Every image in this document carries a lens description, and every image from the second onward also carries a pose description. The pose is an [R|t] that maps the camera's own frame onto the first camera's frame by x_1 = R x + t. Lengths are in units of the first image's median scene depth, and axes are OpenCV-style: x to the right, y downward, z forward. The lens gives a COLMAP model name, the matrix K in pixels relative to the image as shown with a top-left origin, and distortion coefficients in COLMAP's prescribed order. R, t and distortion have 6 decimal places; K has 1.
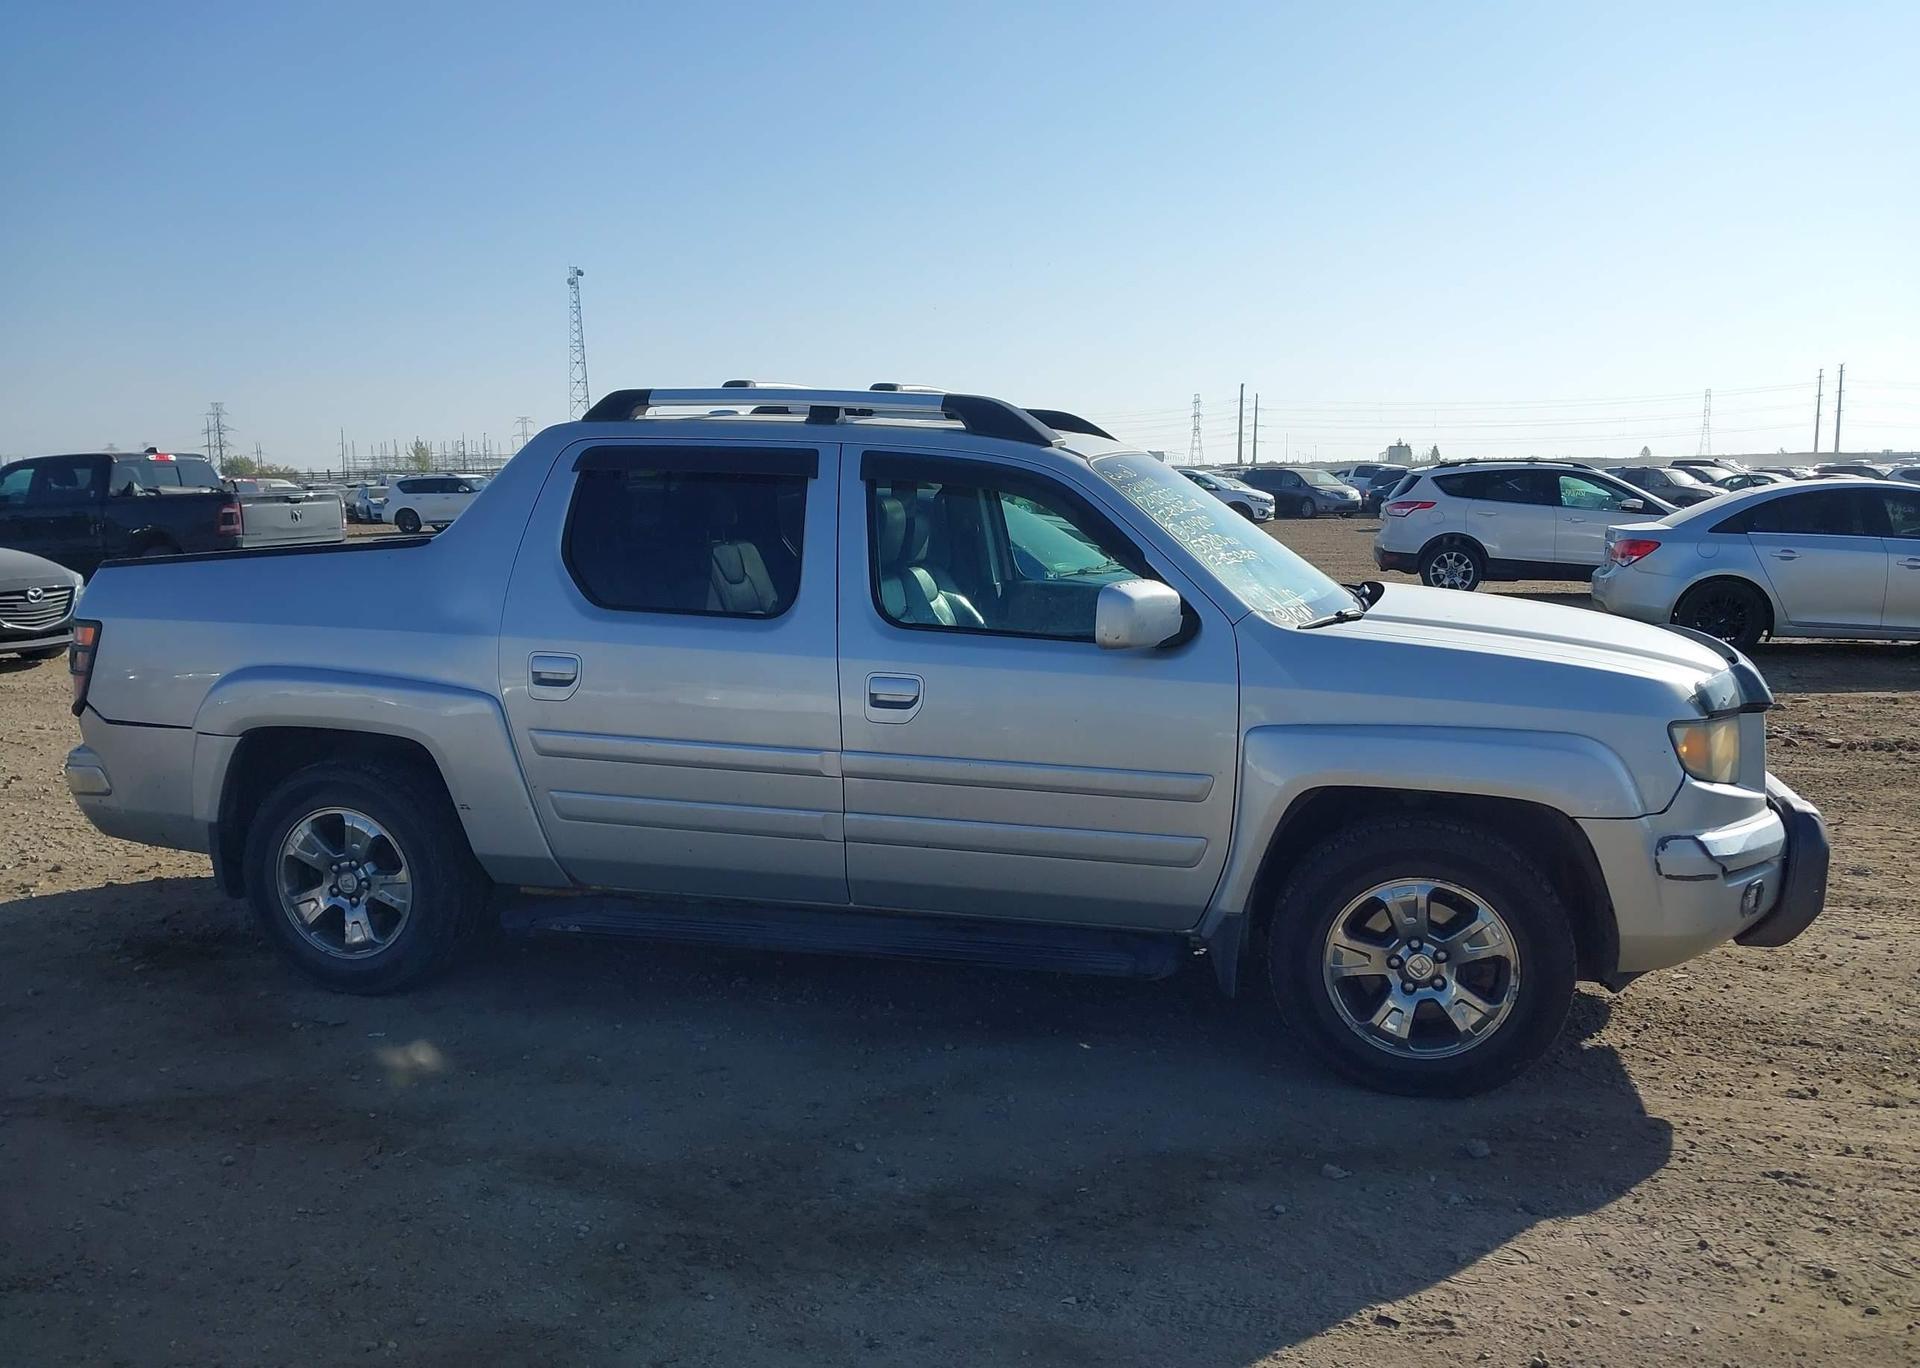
lens RADIAL K [[1528.0, 0, 960.0], [0, 1528.0, 684.0], [0, 0, 1]] dist [0.009696, -0.010652]
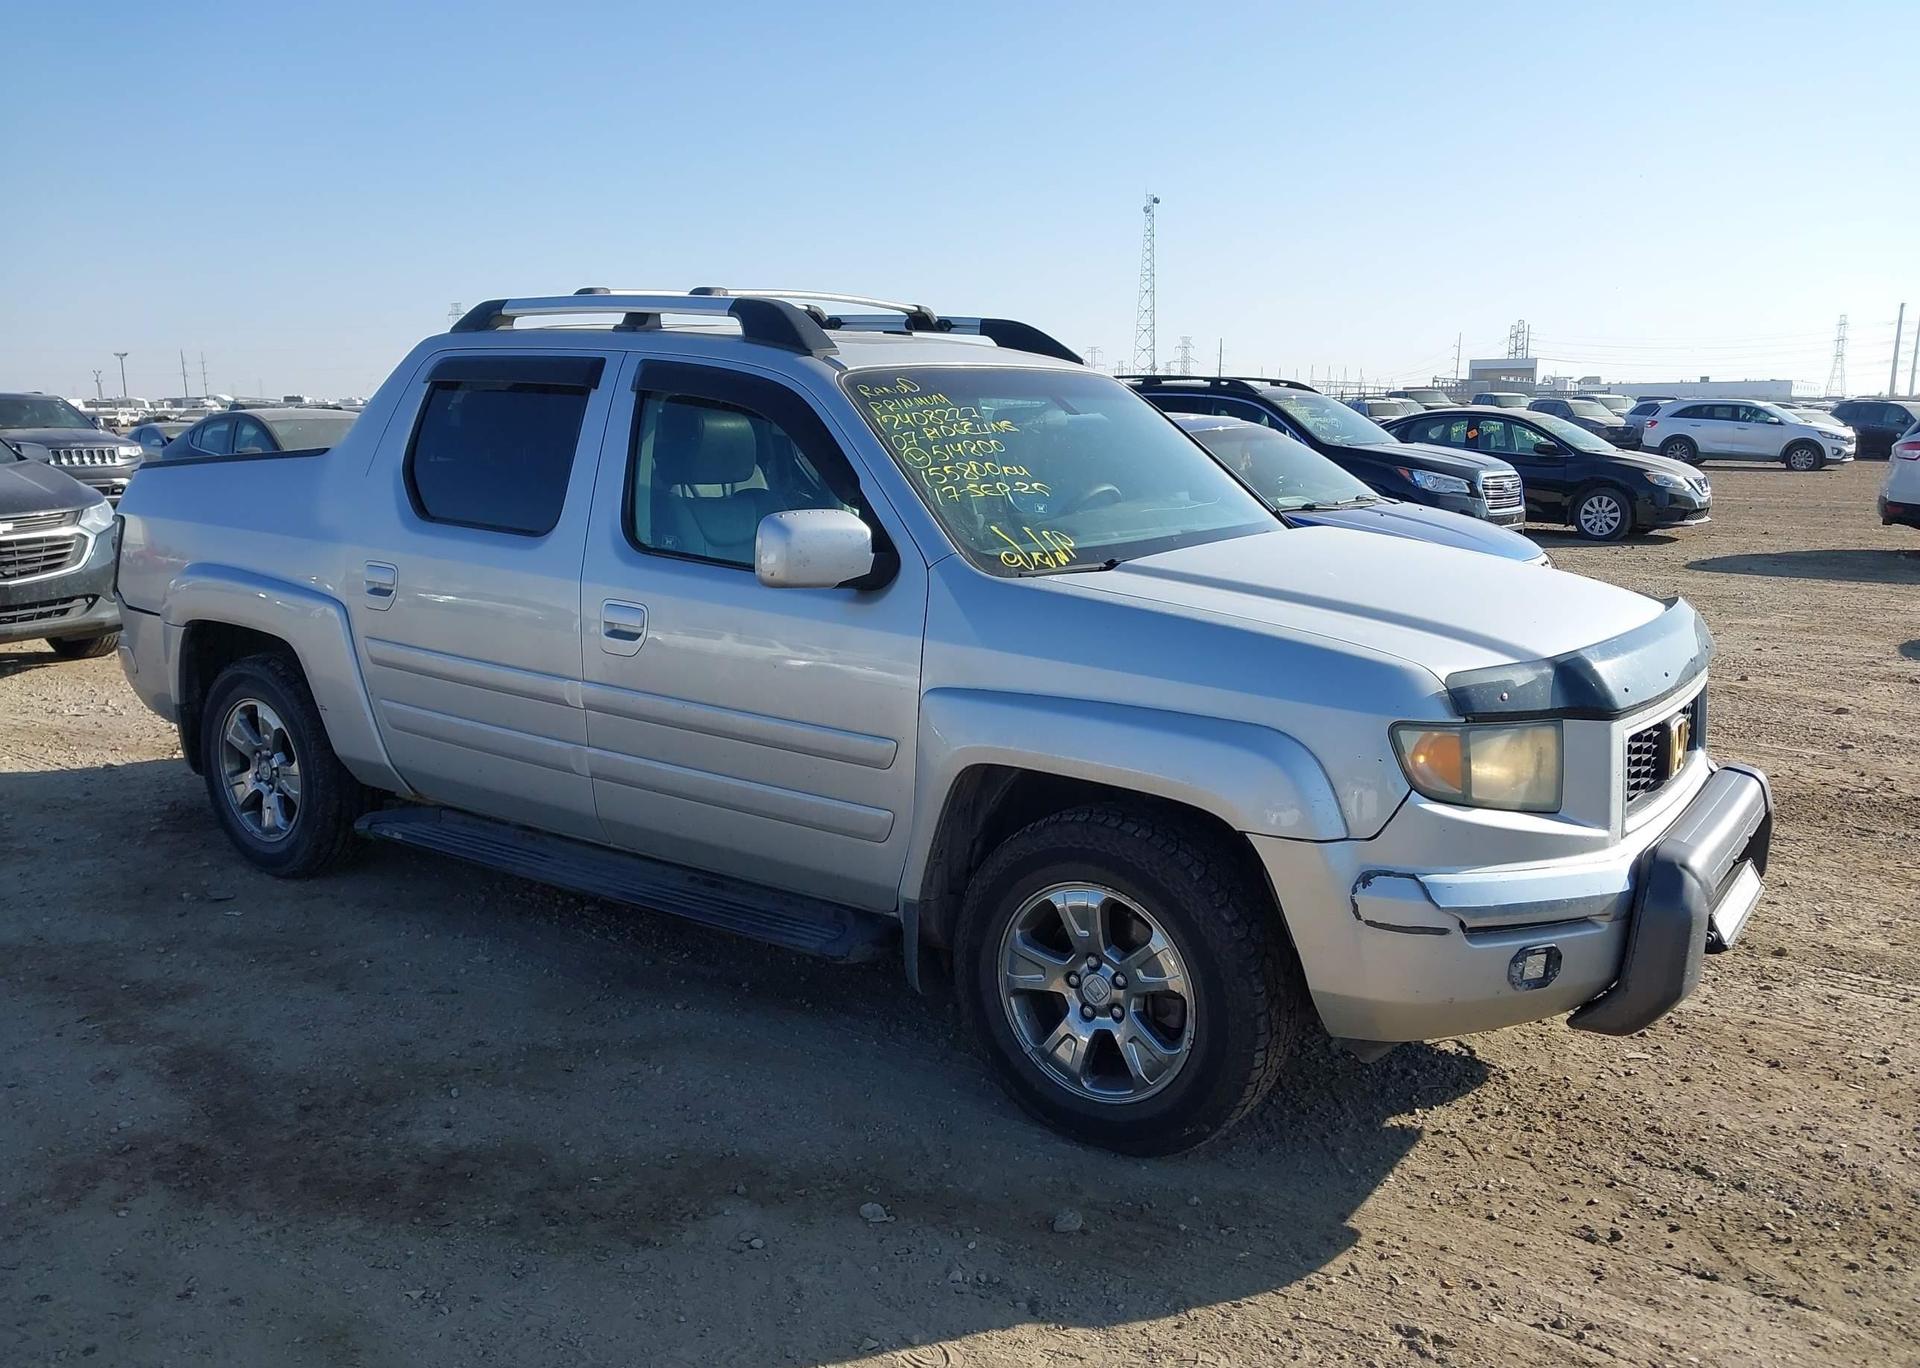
lens RADIAL K [[1501.5, 0, 962.7], [0, 1501.5, 708.9], [0, 0, 1]] dist [0.107455, -0.177901]
pose [[0.933661, 0.080903, -0.348901, 0.457759], [-0.058965, 0.995583, 0.073065, -0.020680], [0.353271, -0.047644, 0.934307, 0.195285]]
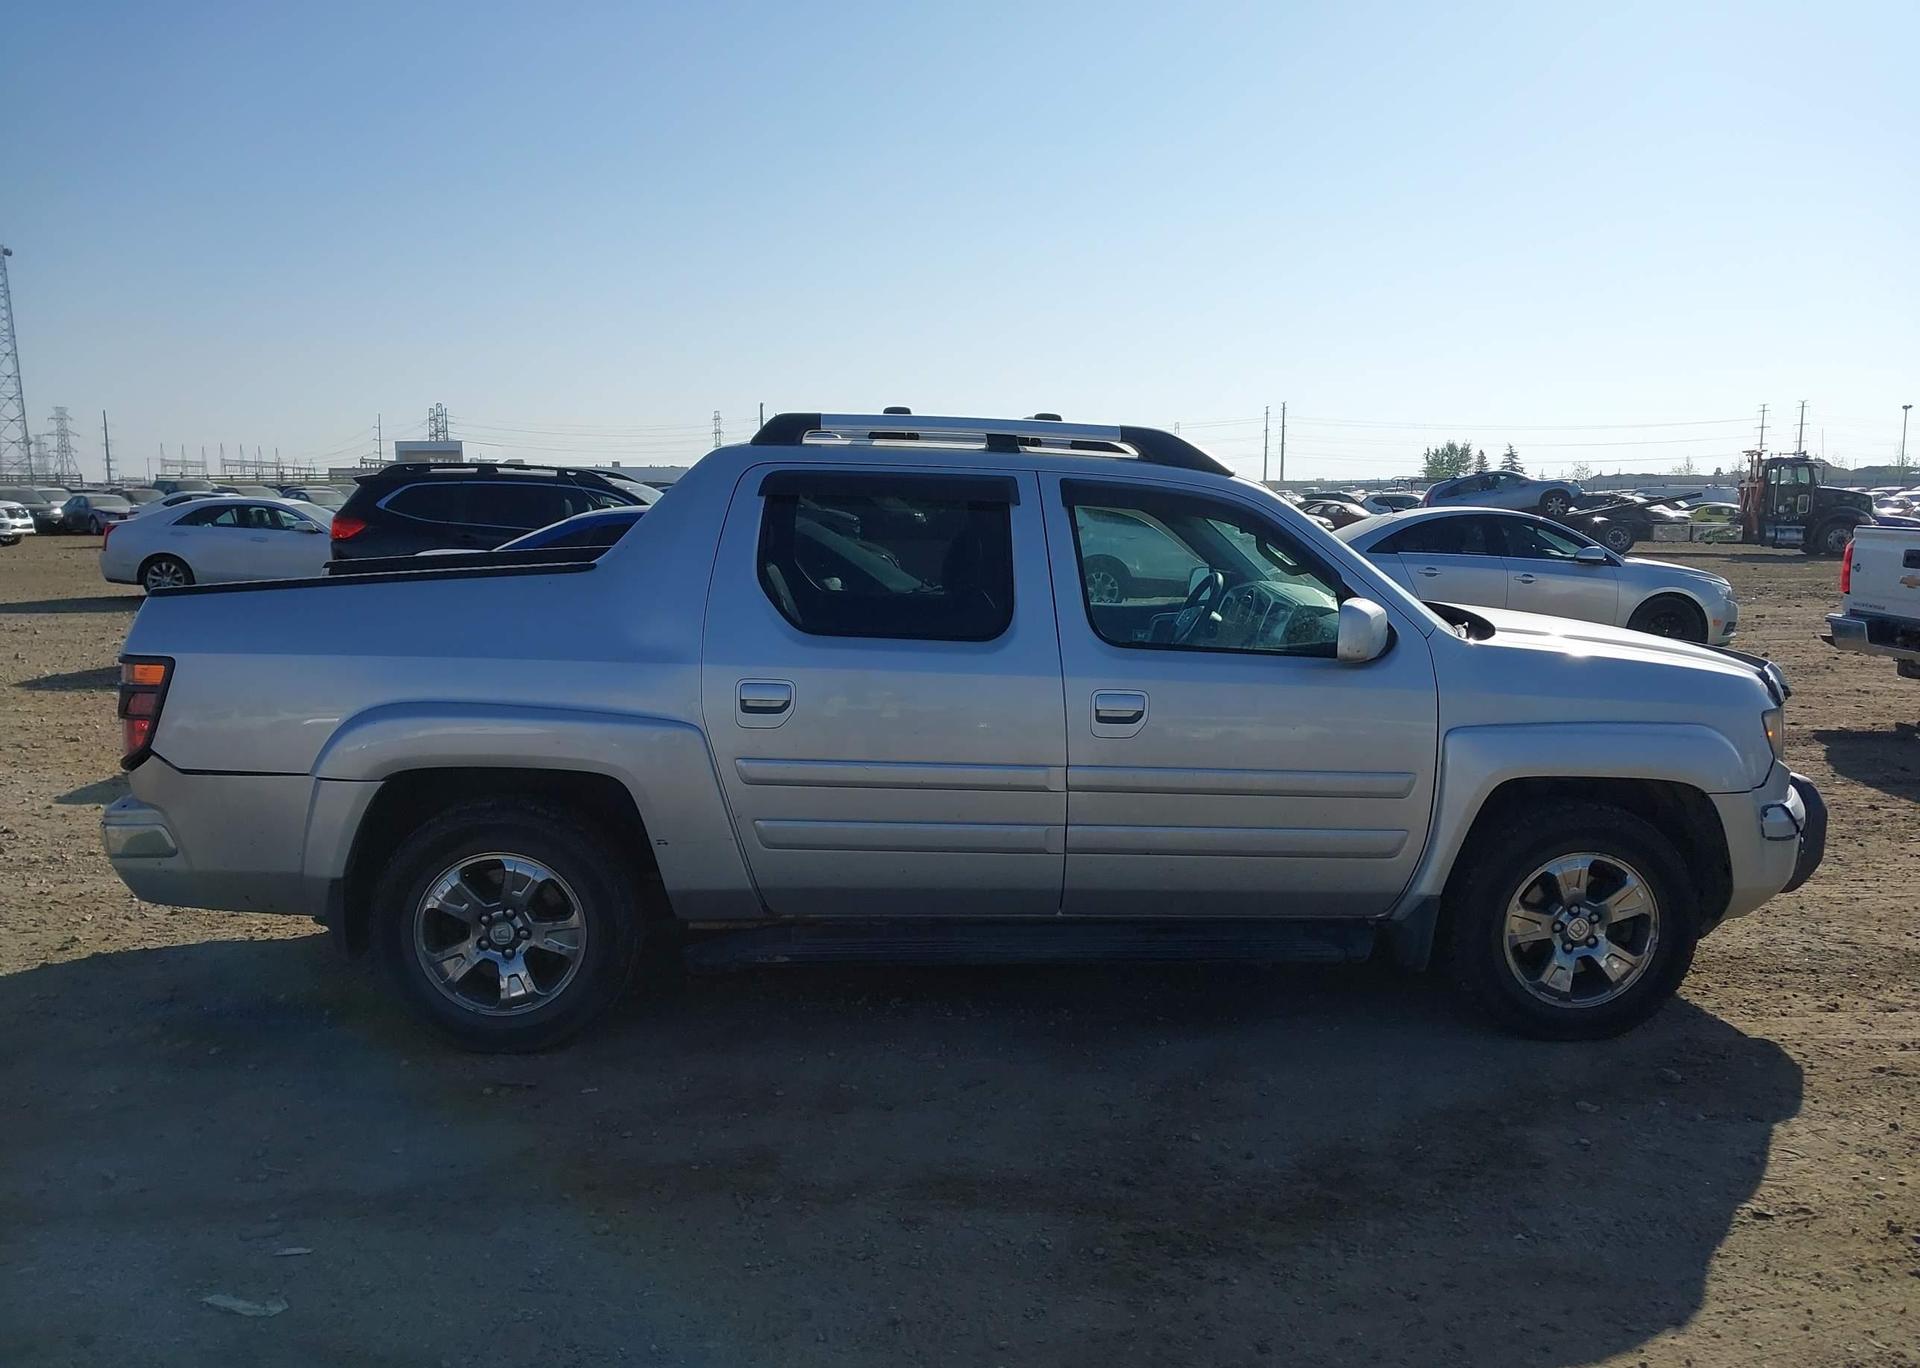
lens RADIAL K [[1528.0, 0, 960.0], [0, 1528.0, 684.0], [0, 0, 1]] dist [0.009696, -0.010652]
pose [[0.950154, -0.026780, 0.310629, -0.455917], [0.030084, 0.999530, -0.005850, -0.008290], [-0.310326, 0.014903, 0.950513, 0.031726]]
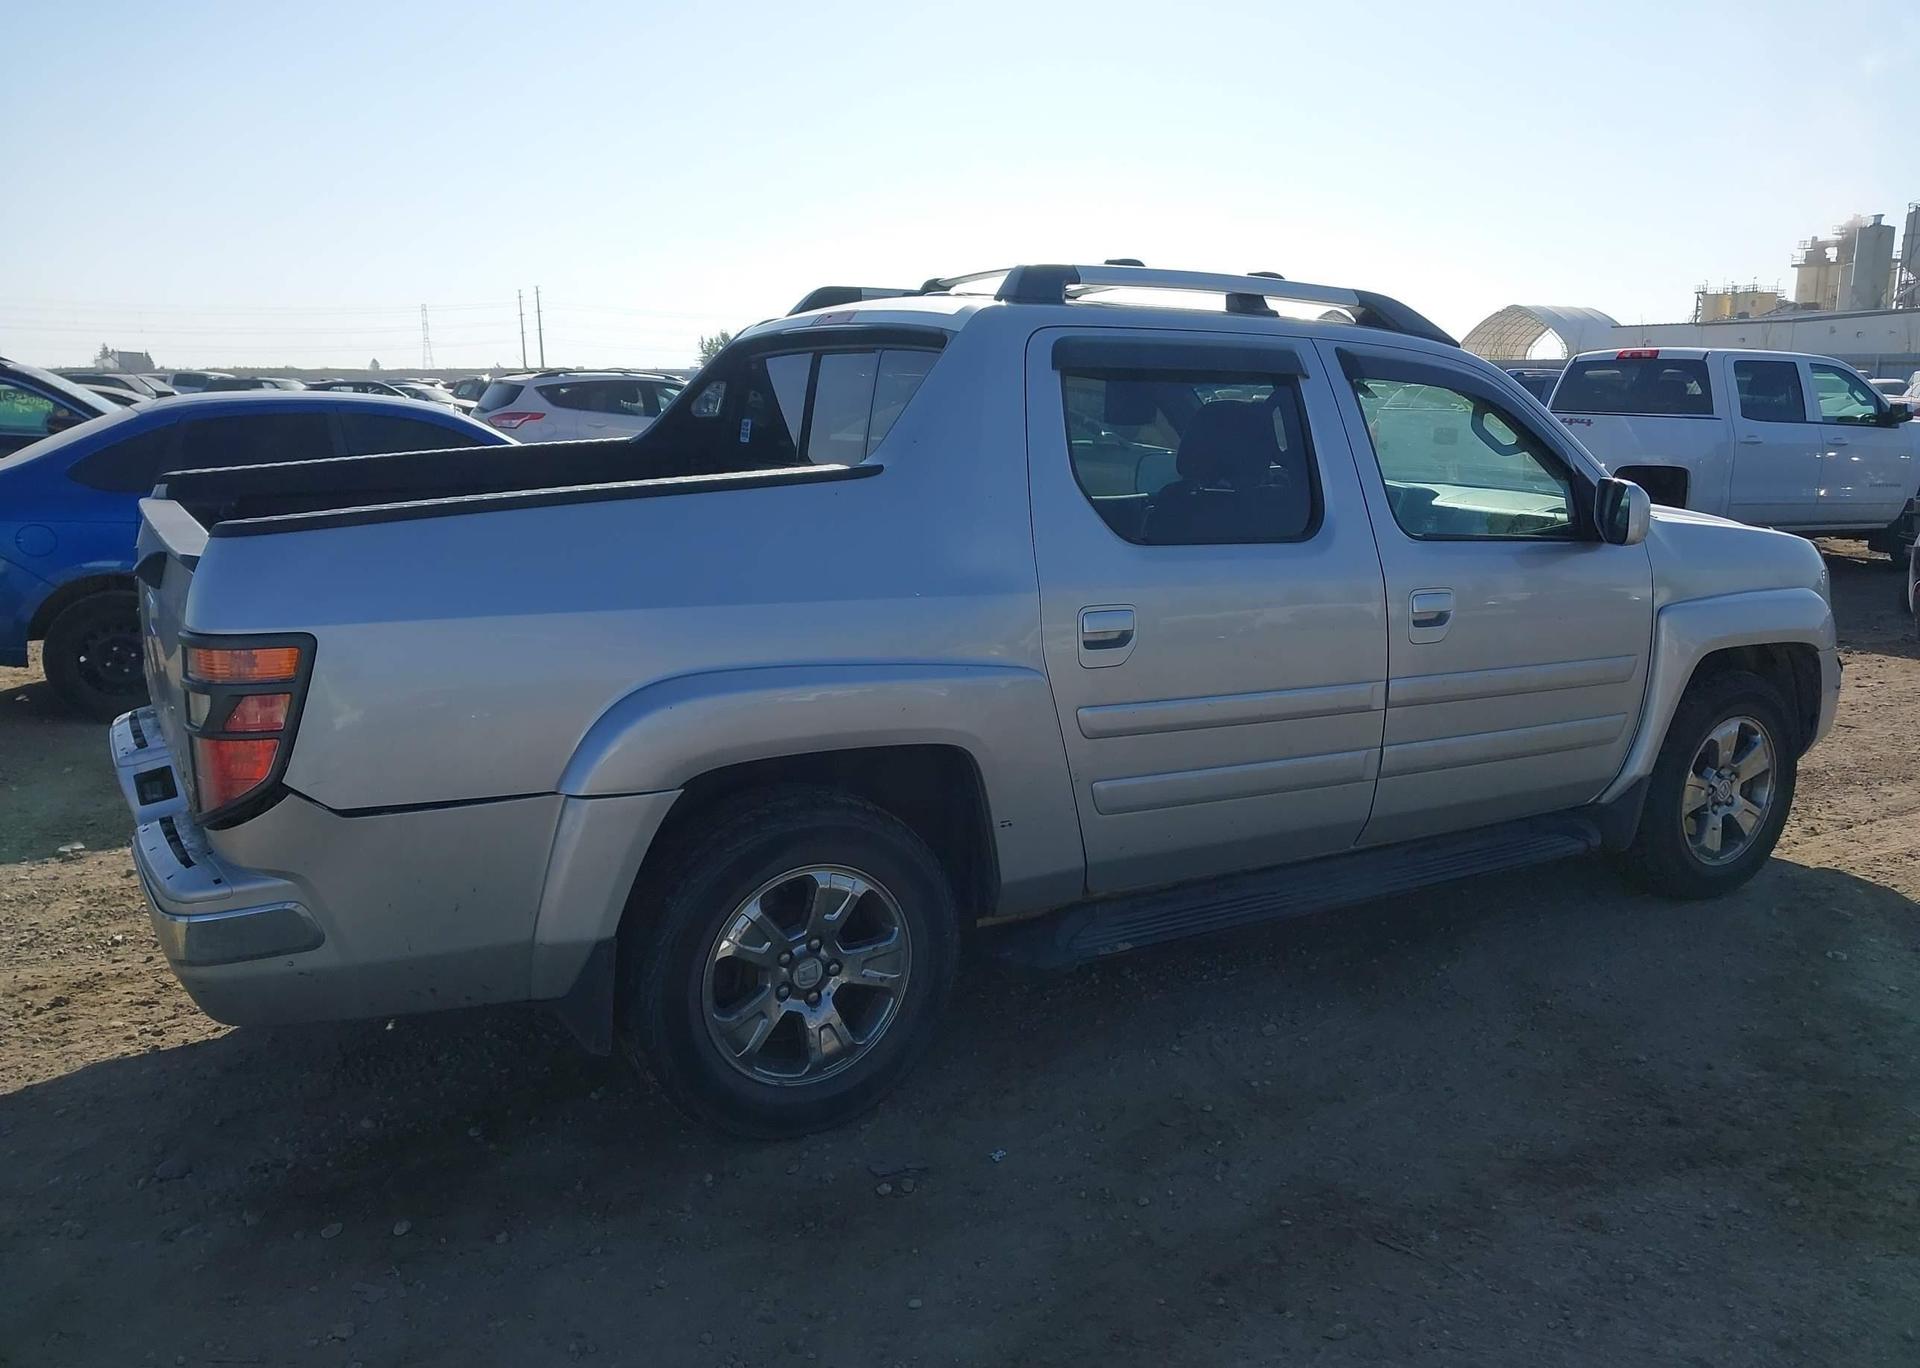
lens RADIAL K [[1528.0, 0, 960.0], [0, 1528.0, 684.0], [0, 0, 1]] dist [0.009696, -0.010652]
pose [[0.704008, -0.127707, 0.698616, -0.880888], [0.088213, 0.991806, 0.092408, -0.059982], [-0.704693, -0.003429, 0.709504, 0.508471]]
